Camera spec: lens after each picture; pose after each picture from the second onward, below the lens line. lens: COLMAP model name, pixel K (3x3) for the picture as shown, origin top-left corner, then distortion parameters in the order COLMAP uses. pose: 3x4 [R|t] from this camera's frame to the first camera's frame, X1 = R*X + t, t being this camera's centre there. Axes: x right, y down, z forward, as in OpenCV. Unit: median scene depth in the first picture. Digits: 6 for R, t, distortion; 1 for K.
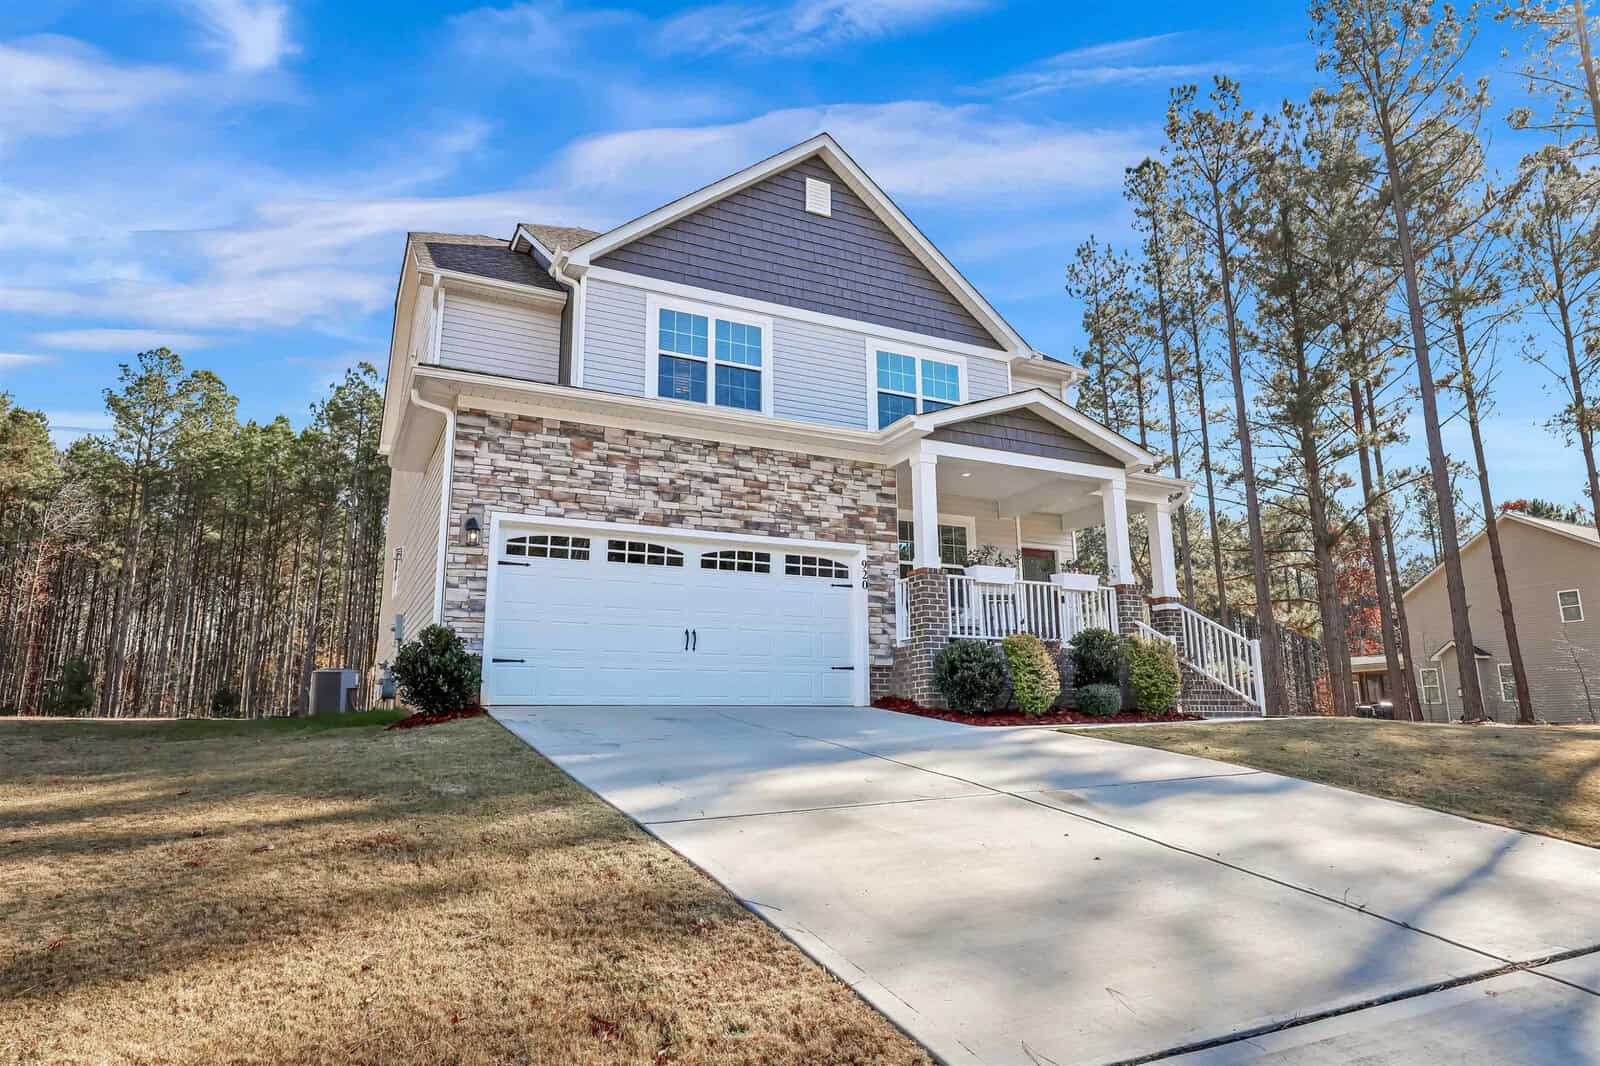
lens RADIAL K [[749.5, 0, 803.3], [0, 749.5, 617.2], [0, 0, 1]] dist [-0.002970, -0.000372]
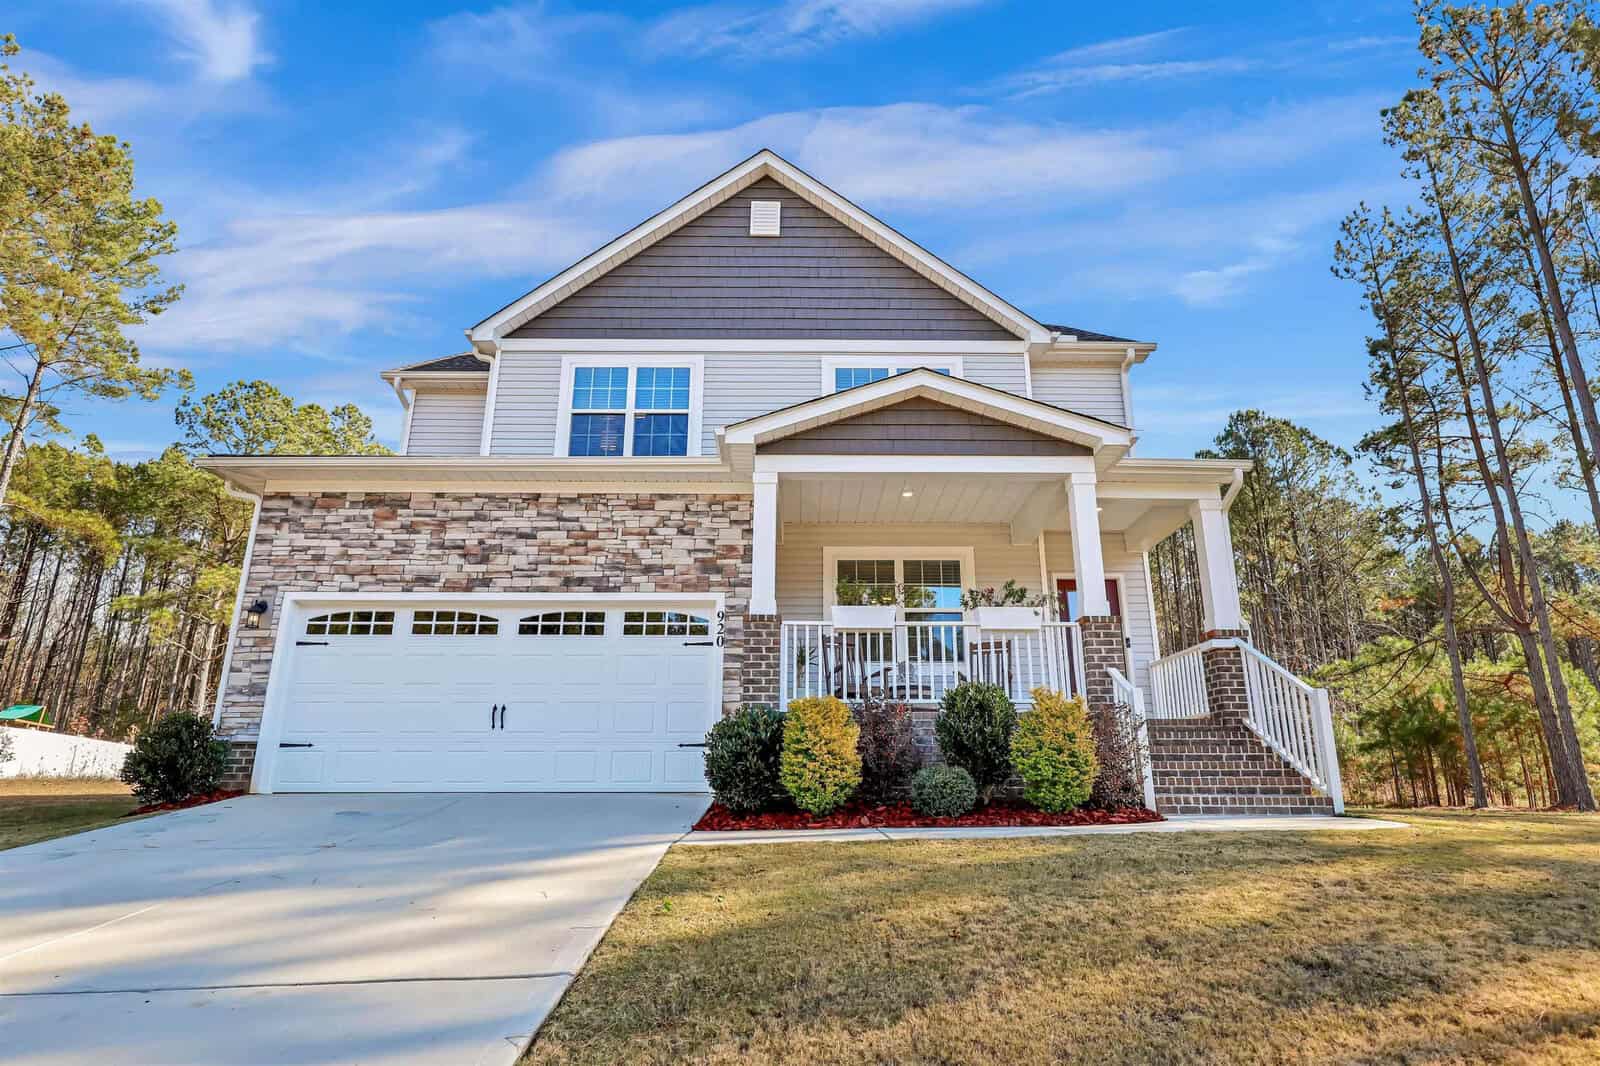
lens RADIAL K [[749.5, 0, 803.3], [0, 749.5, 617.2], [0, 0, 1]] dist [-0.002970, -0.000372]
pose [[0.931477, -0.076683, -0.355627, 0.481253], [0.044111, 0.994127, -0.098823, 0.015898], [0.361116, 0.076364, 0.929389, 0.288718]]
